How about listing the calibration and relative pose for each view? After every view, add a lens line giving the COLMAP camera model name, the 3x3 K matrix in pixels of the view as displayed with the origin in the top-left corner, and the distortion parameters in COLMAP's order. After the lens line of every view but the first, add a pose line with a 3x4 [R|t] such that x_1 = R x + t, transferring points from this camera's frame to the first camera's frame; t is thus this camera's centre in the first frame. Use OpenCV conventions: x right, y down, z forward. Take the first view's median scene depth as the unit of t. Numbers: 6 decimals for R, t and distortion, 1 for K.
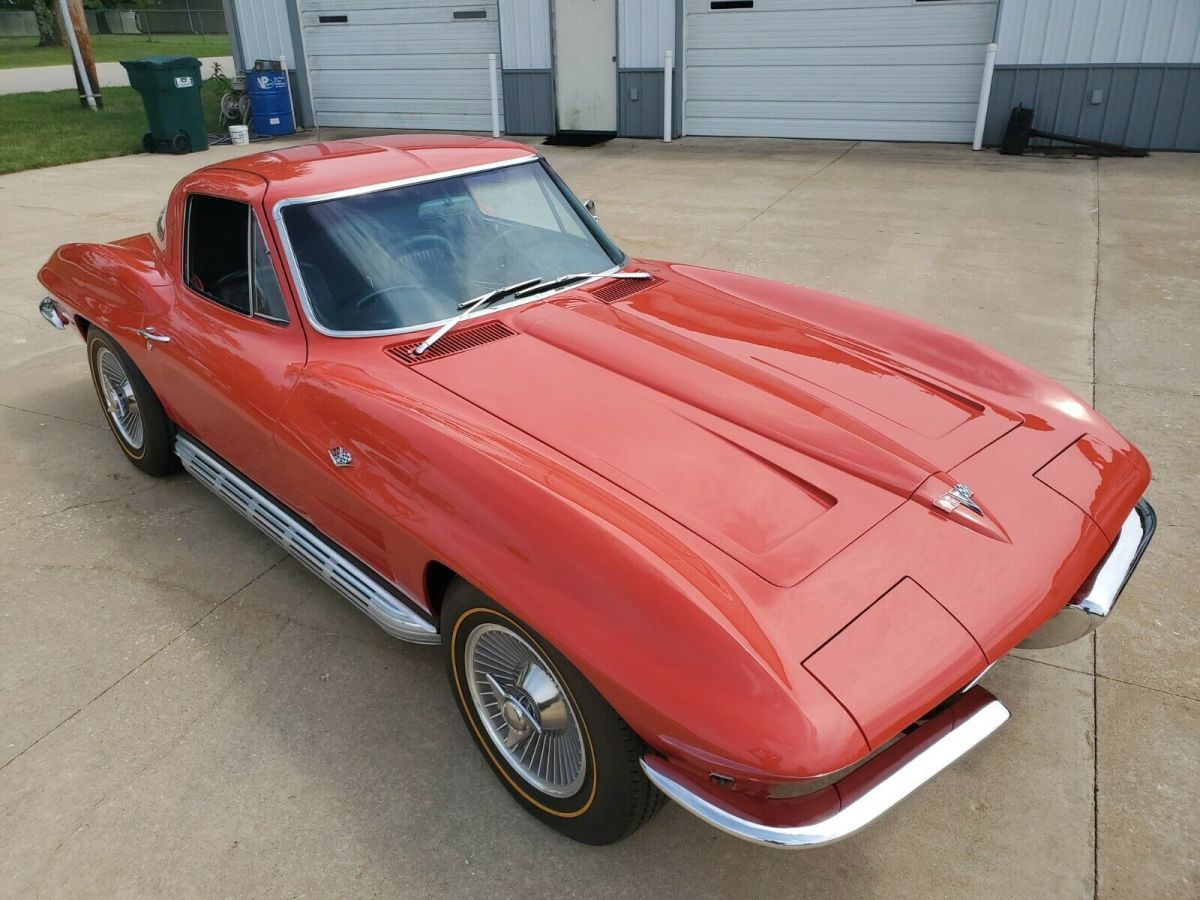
lens RADIAL K [[934.2, 0, 594.9], [0, 934.2, 440.0], [0, 0, 1]] dist [0.012877, 0.010430]
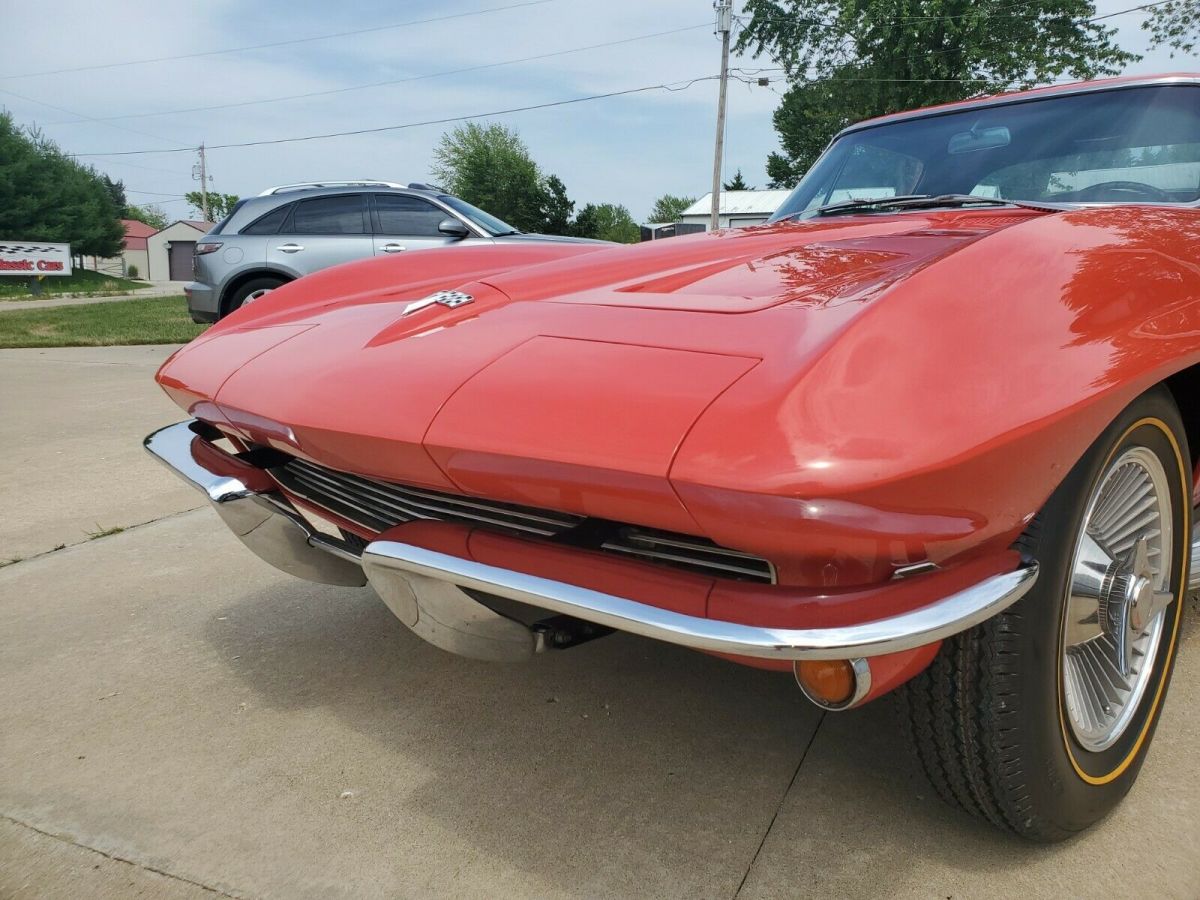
lens RADIAL K [[934.2, 0, 612.7], [0, 934.2, 429.5], [0, 0, 1]] dist [0.012877, 0.010430]
pose [[0.015152, 0.189777, -0.981710, 0.725555], [-0.419176, 0.892586, 0.166078, -0.015687], [0.907779, 0.408993, 0.093074, 0.726110]]
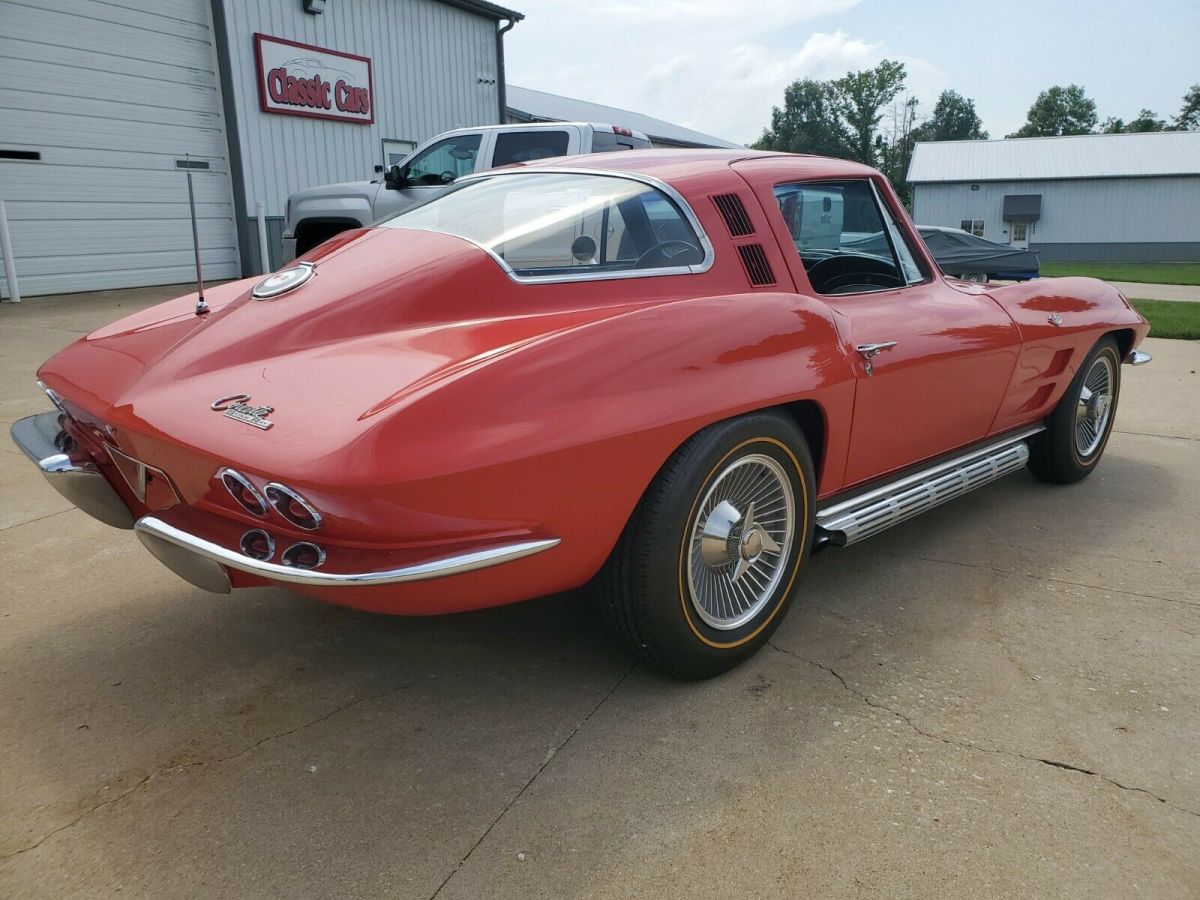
lens RADIAL K [[934.2, 0, 608.4], [0, 934.2, 434.1], [0, 0, 1]] dist [0.012877, 0.010430]
pose [[-0.041088, -0.209850, 0.976870, -1.267941], [0.426512, 0.880458, 0.207078, -0.313224], [-0.903548, 0.425156, 0.053327, 1.214733]]
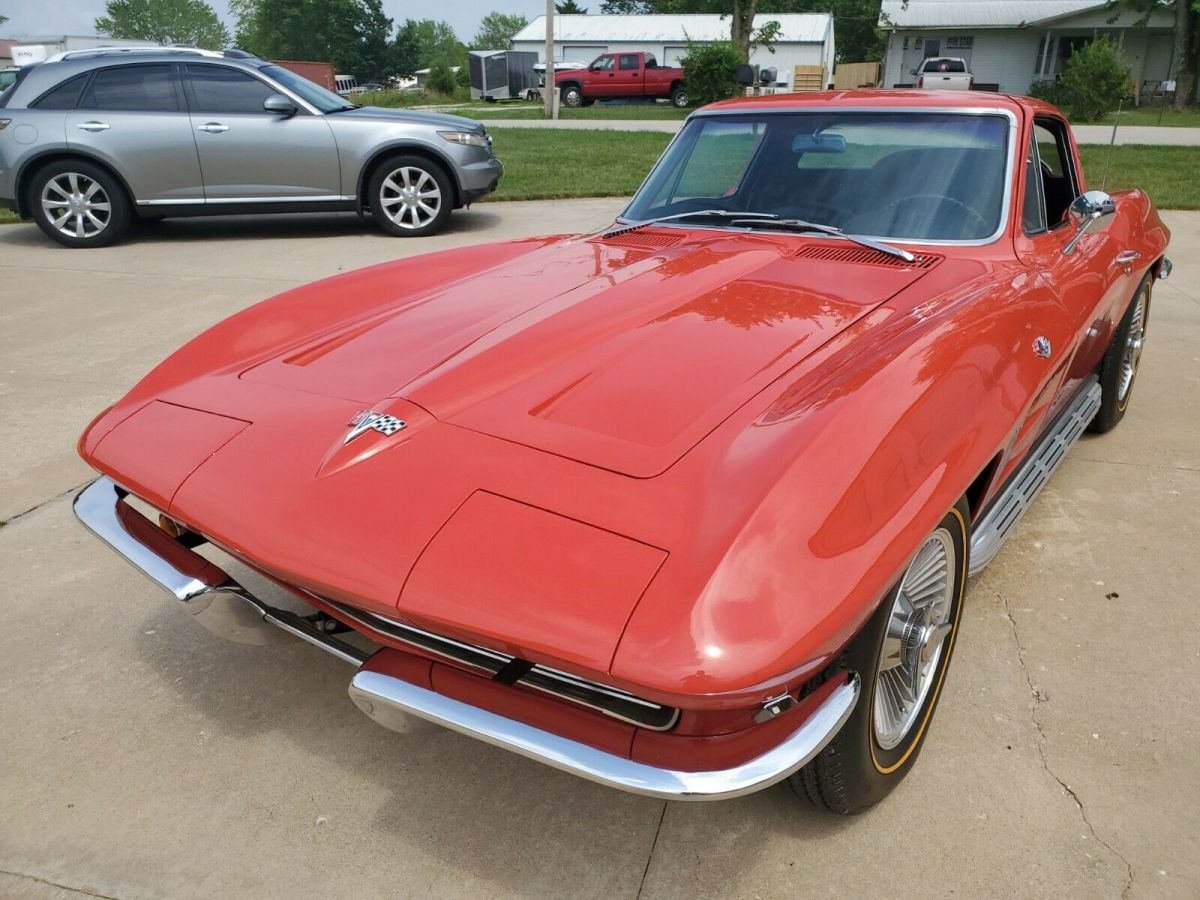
lens RADIAL K [[934.2, 0, 611.8], [0, 934.2, 451.3], [0, 0, 1]] dist [0.012877, 0.010430]
pose [[0.185384, 0.372109, -0.909488, 0.769321], [-0.424195, 0.865158, 0.267507, -0.145076], [0.886392, 0.336208, 0.318233, 0.621514]]
